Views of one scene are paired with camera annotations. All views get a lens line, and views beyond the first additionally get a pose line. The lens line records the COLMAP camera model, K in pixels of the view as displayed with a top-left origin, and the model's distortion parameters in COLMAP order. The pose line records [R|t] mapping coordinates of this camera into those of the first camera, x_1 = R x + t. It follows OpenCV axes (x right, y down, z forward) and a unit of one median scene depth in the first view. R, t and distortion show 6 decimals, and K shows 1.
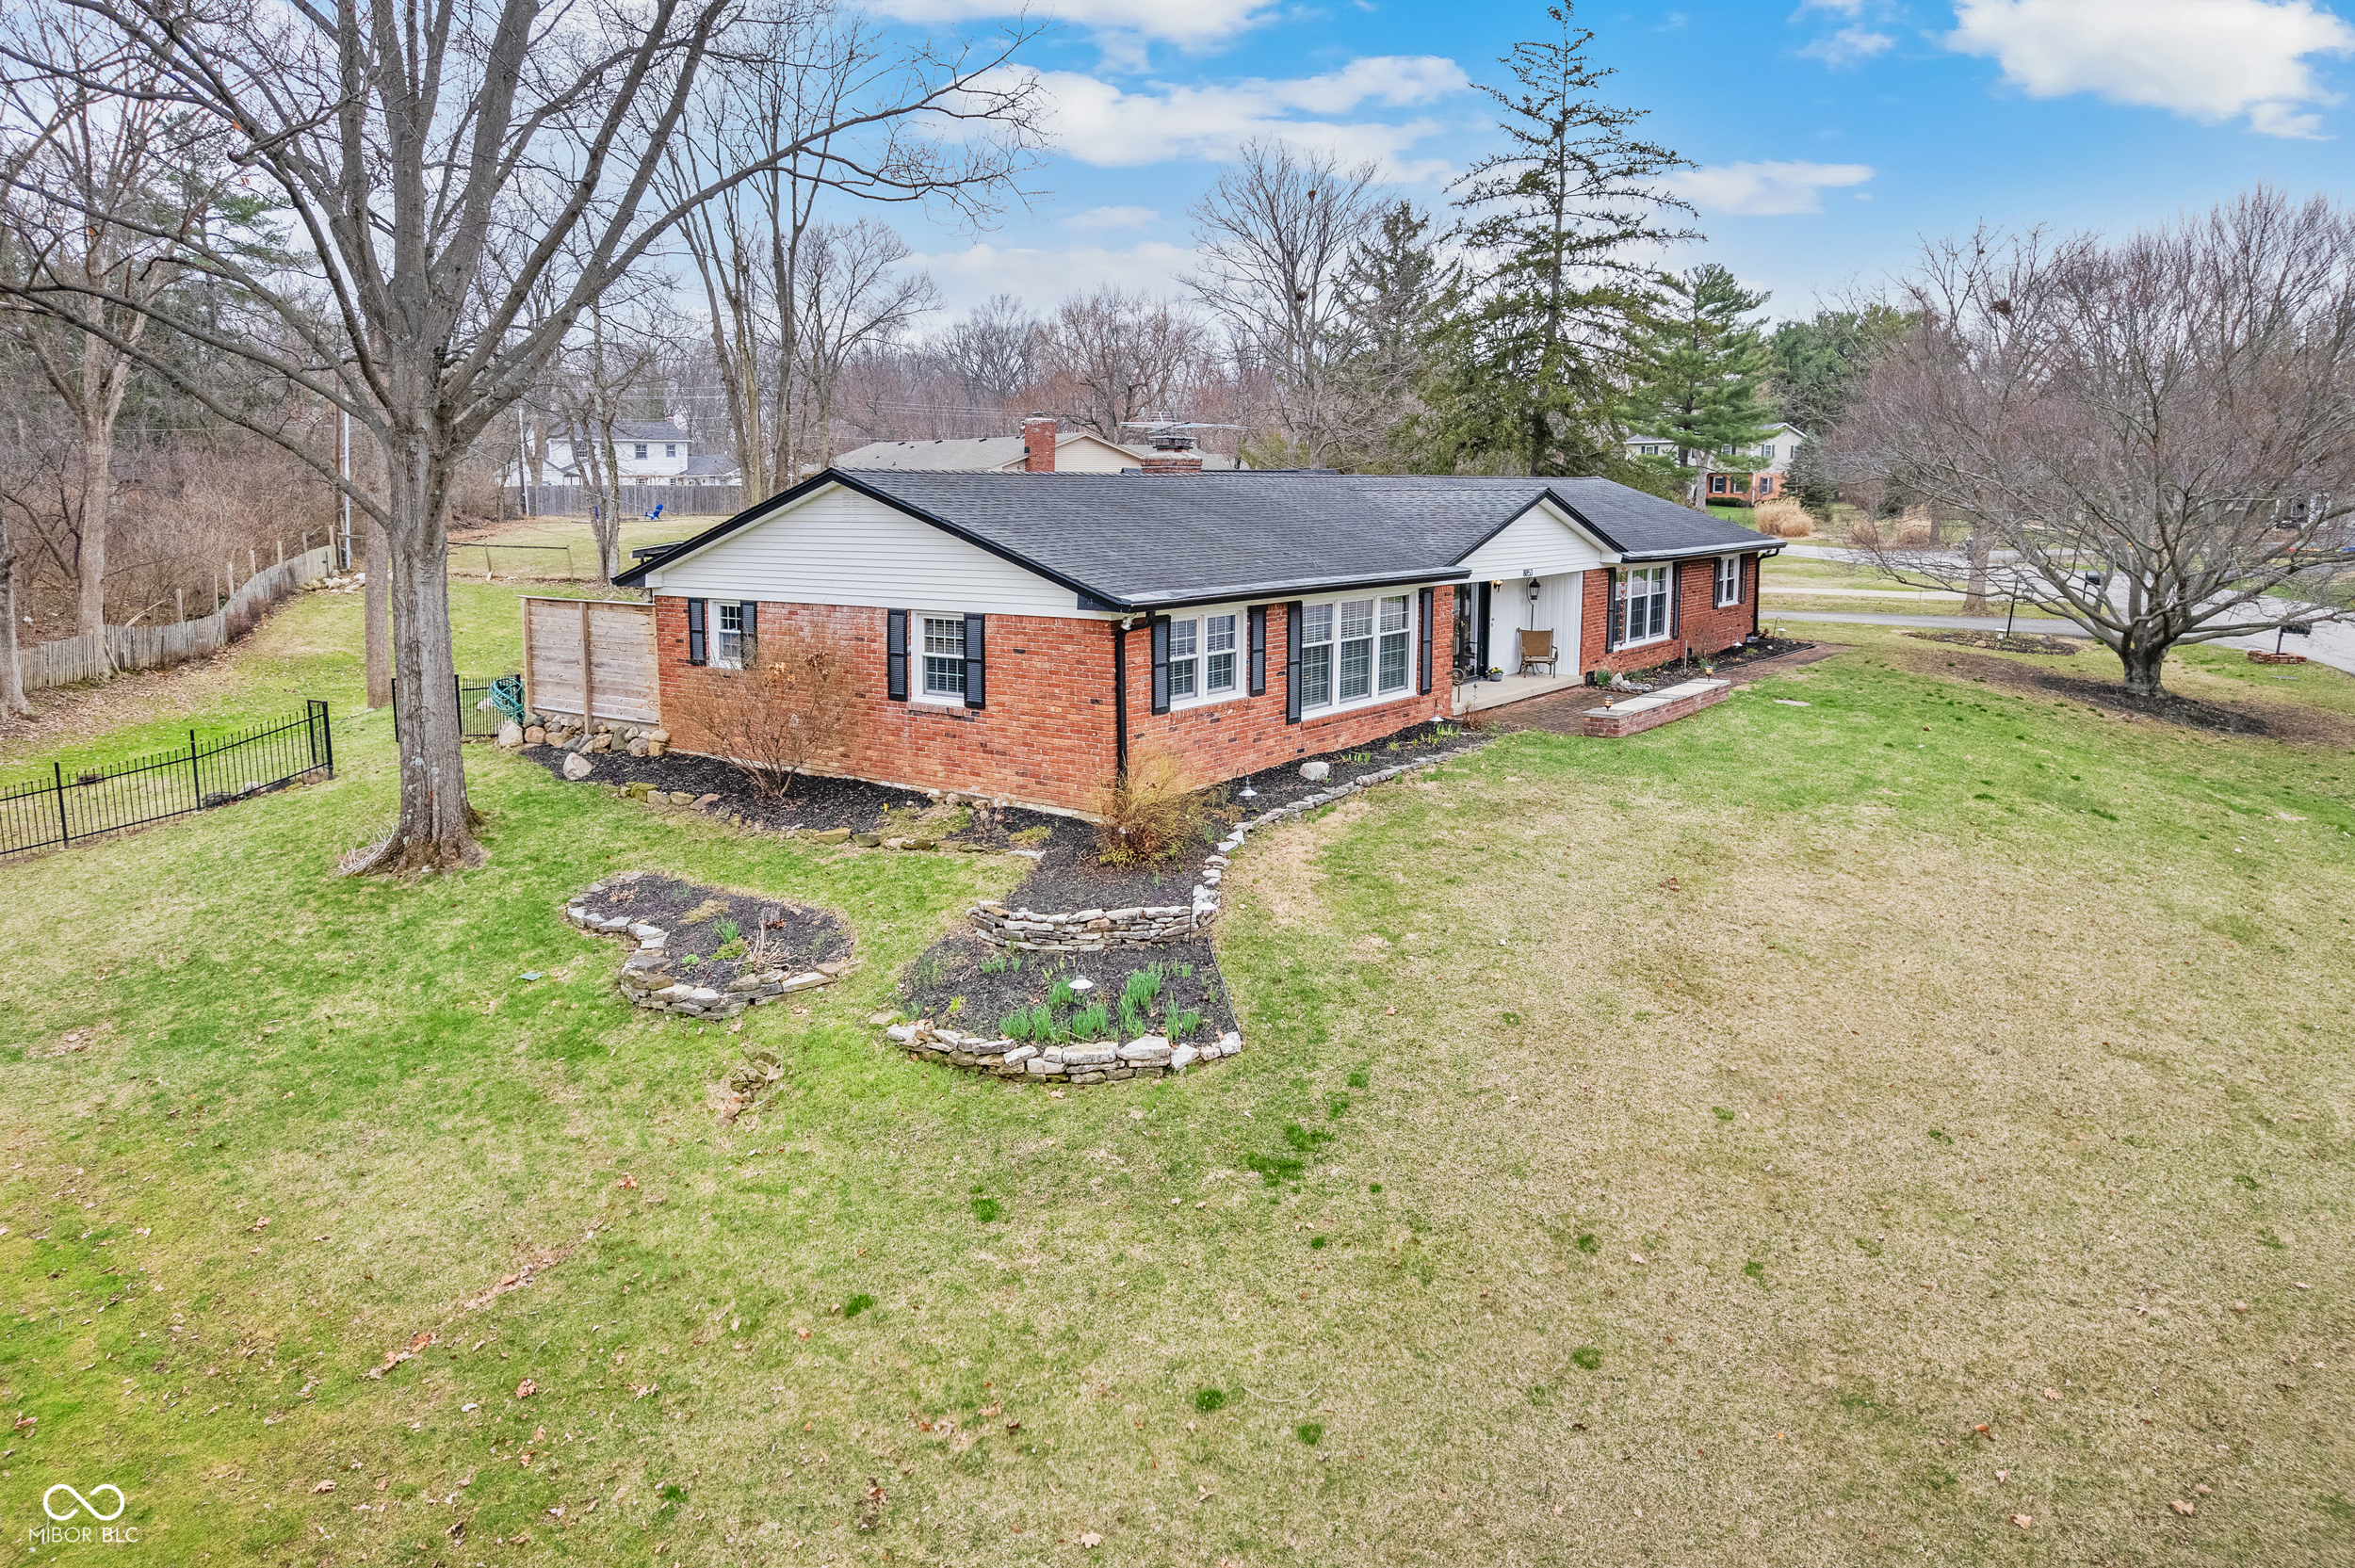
lens RADIAL K [[1676.7, 0, 1139.0], [0, 1676.7, 780.4], [0, 0, 1]] dist [-0.094896, 0.102092]
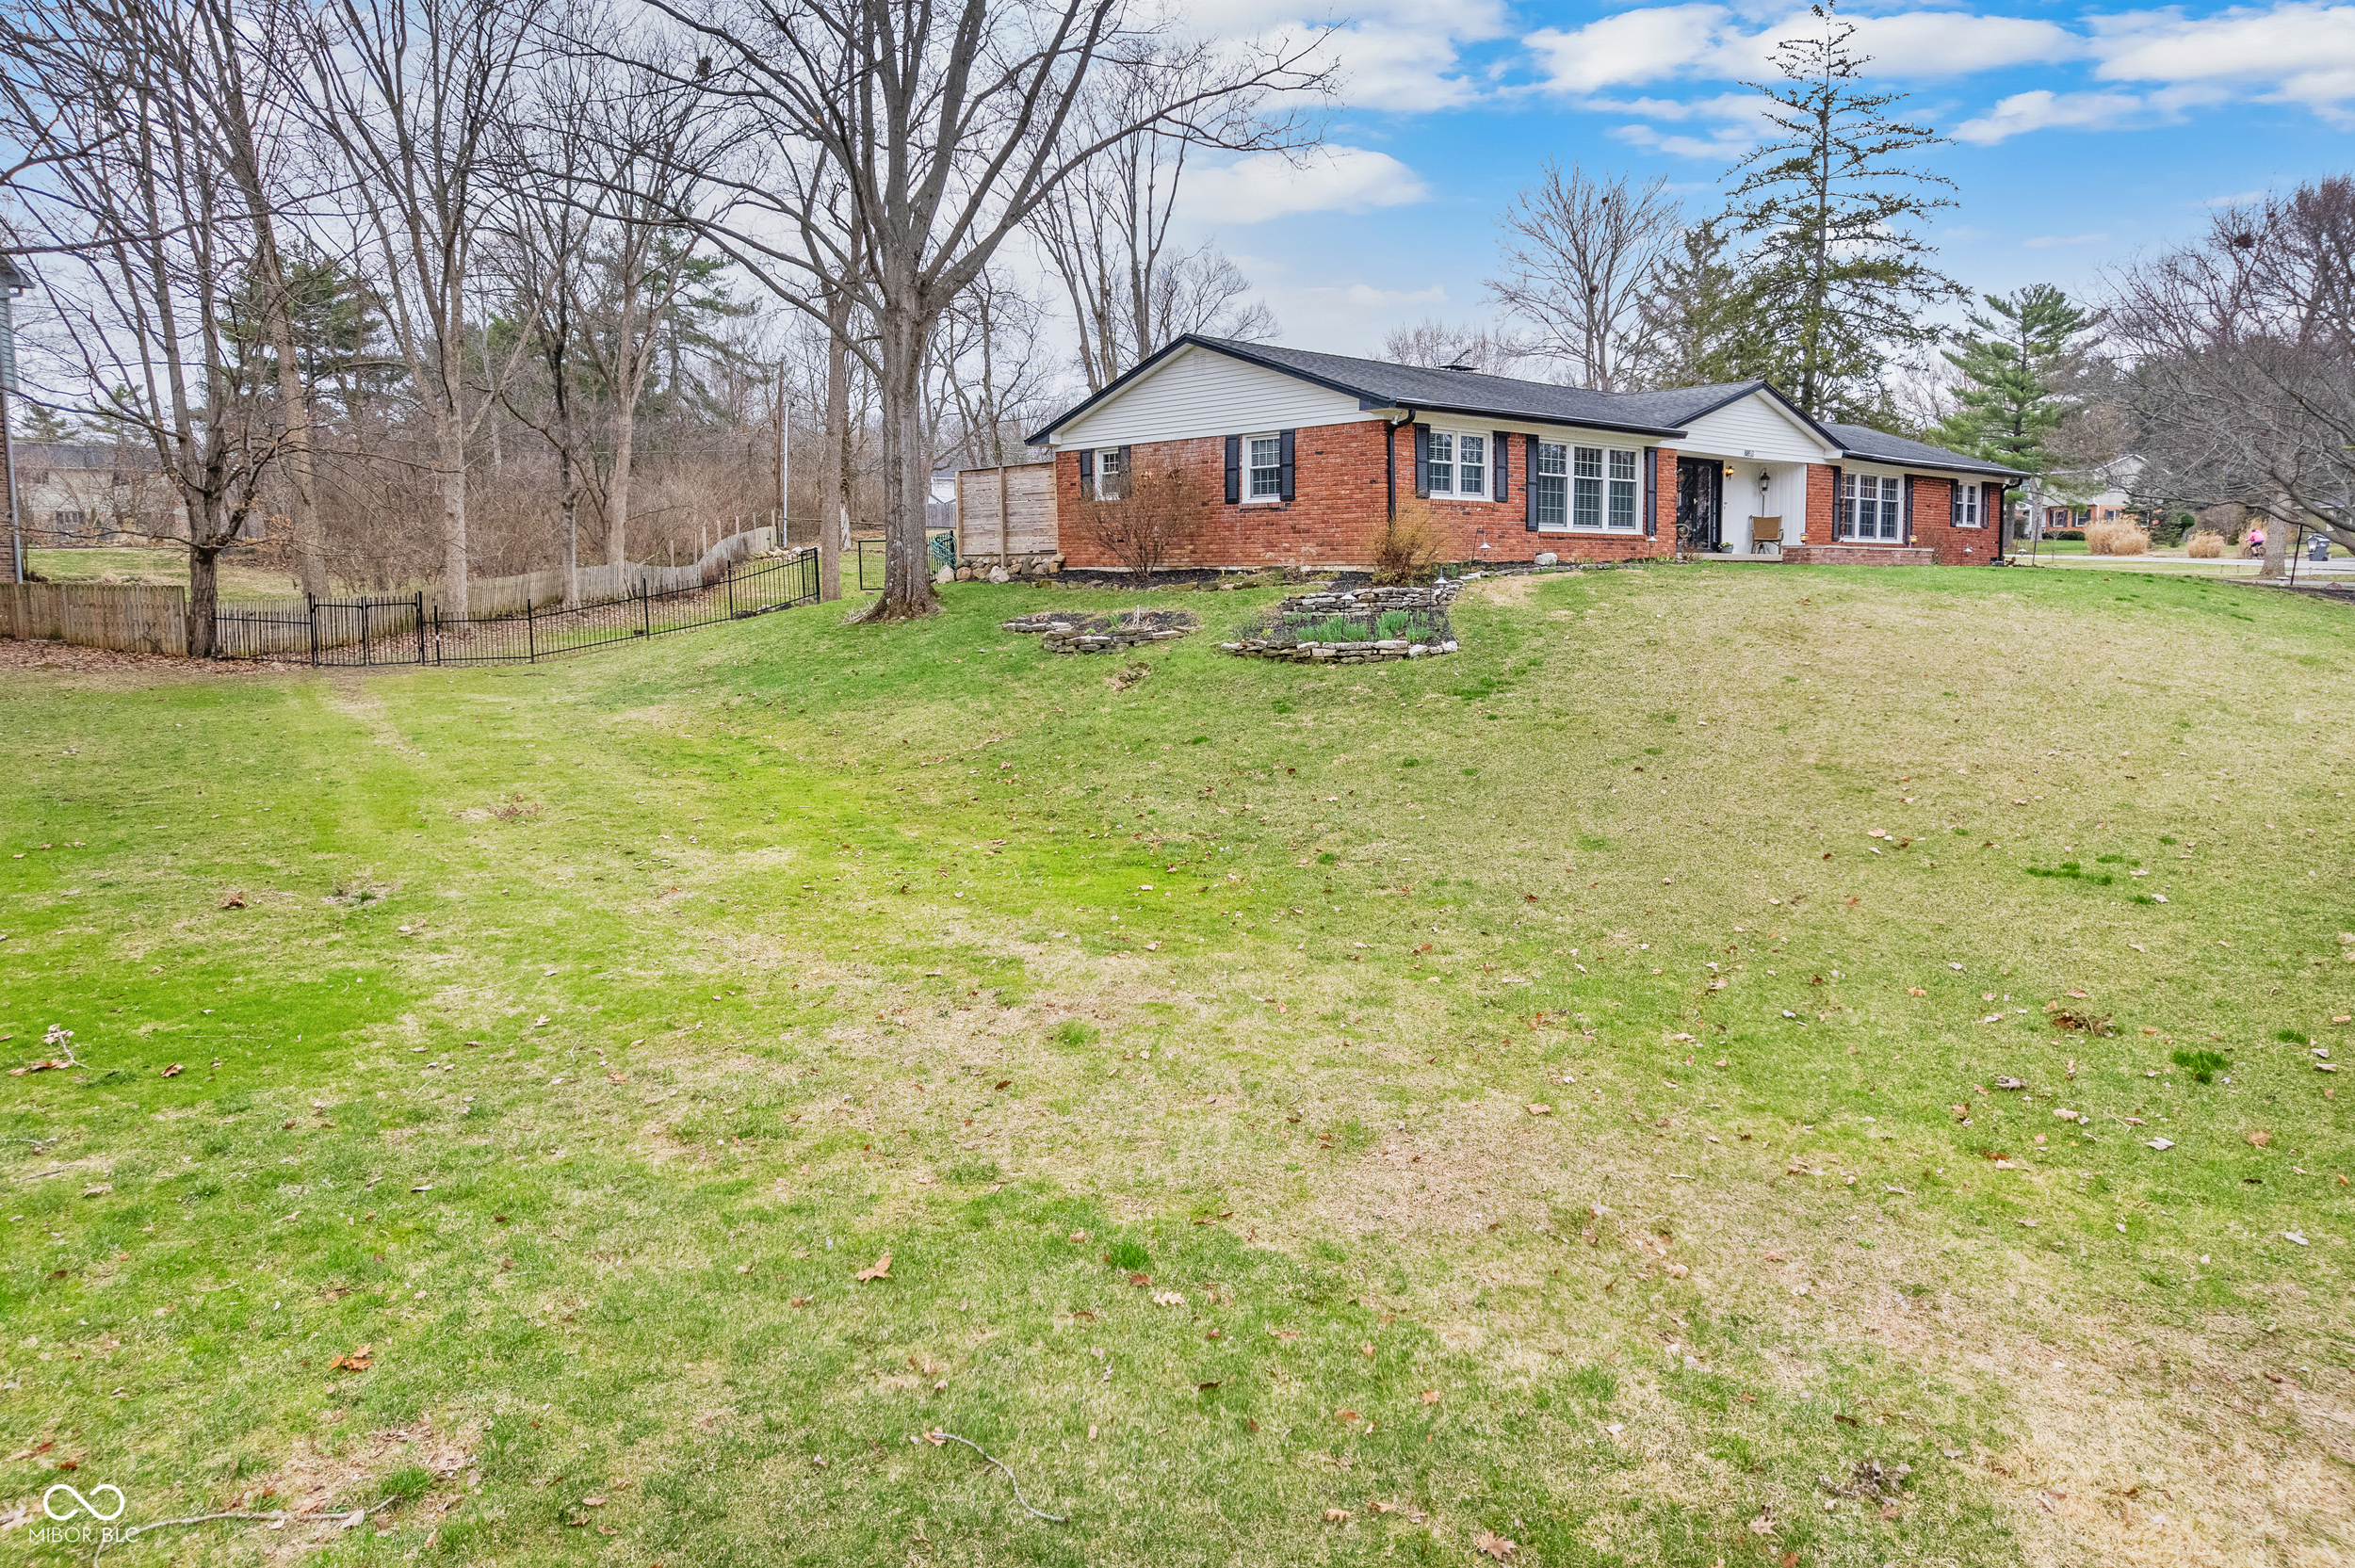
lens RADIAL K [[1541.8, 0, 1177.5], [0, 1541.8, 784.0], [0, 0, 1]] dist [-0.066139, 0.036189]
pose [[0.983603, 0.010479, -0.180043, 0.036363], [-0.010777, 0.999942, -0.000681, 0.161382], [0.180025, 0.002610, 0.983659, -0.219240]]
